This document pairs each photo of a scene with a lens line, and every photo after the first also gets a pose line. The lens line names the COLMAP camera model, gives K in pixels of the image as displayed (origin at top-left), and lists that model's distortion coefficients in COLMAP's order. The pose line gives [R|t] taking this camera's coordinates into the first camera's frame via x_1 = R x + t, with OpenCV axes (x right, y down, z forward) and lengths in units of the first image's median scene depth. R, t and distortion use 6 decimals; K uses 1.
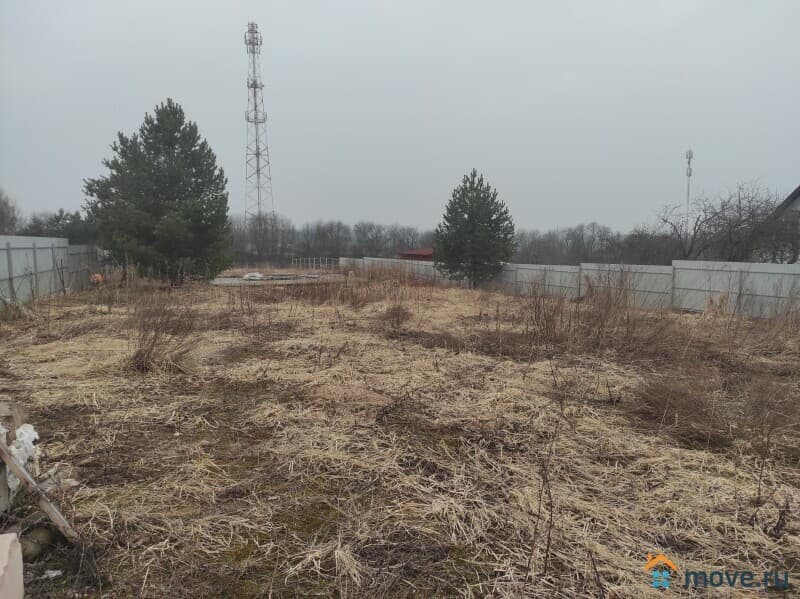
lens RADIAL K [[584.7, 0, 398.5], [0, 584.7, 297.1], [0, 0, 1]] dist [0.038058, -0.019343]
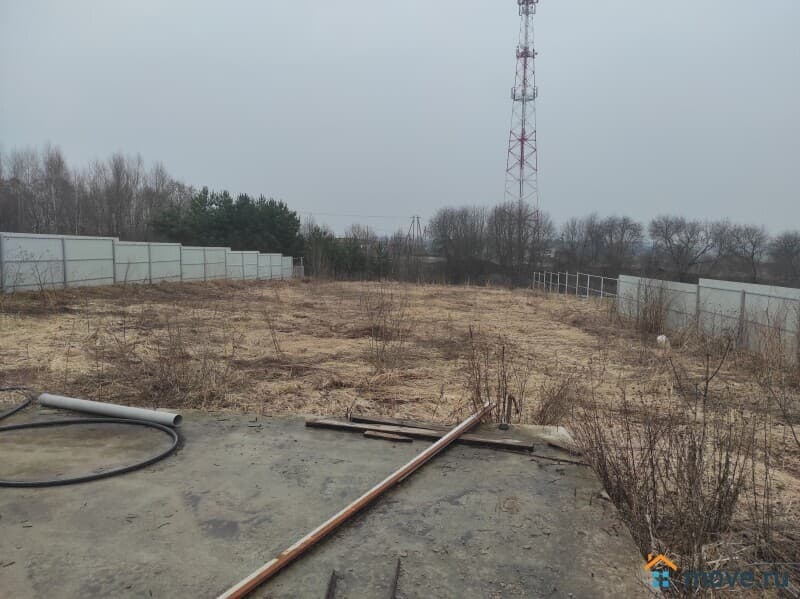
lens RADIAL K [[584.7, 0, 402.6], [0, 584.7, 297.4], [0, 0, 1]] dist [0.038058, -0.019343]
pose [[0.896288, 0.061161, -0.439235, -0.020893], [-0.068383, 0.997659, -0.000623, -0.015832], [0.438168, 0.030594, 0.898372, 0.213979]]
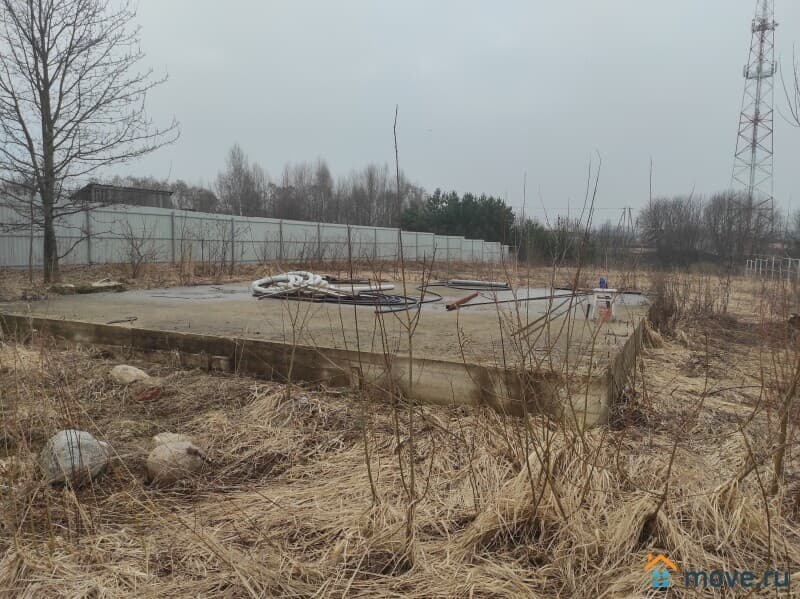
lens RADIAL K [[584.7, 0, 396.6], [0, 584.7, 299.0], [0, 0, 1]] dist [0.038058, -0.019343]
pose [[0.689429, 0.091792, -0.718514, 0.005086], [-0.090411, 0.995086, 0.040374, -0.009022], [0.718689, 0.037127, 0.694340, 0.166639]]
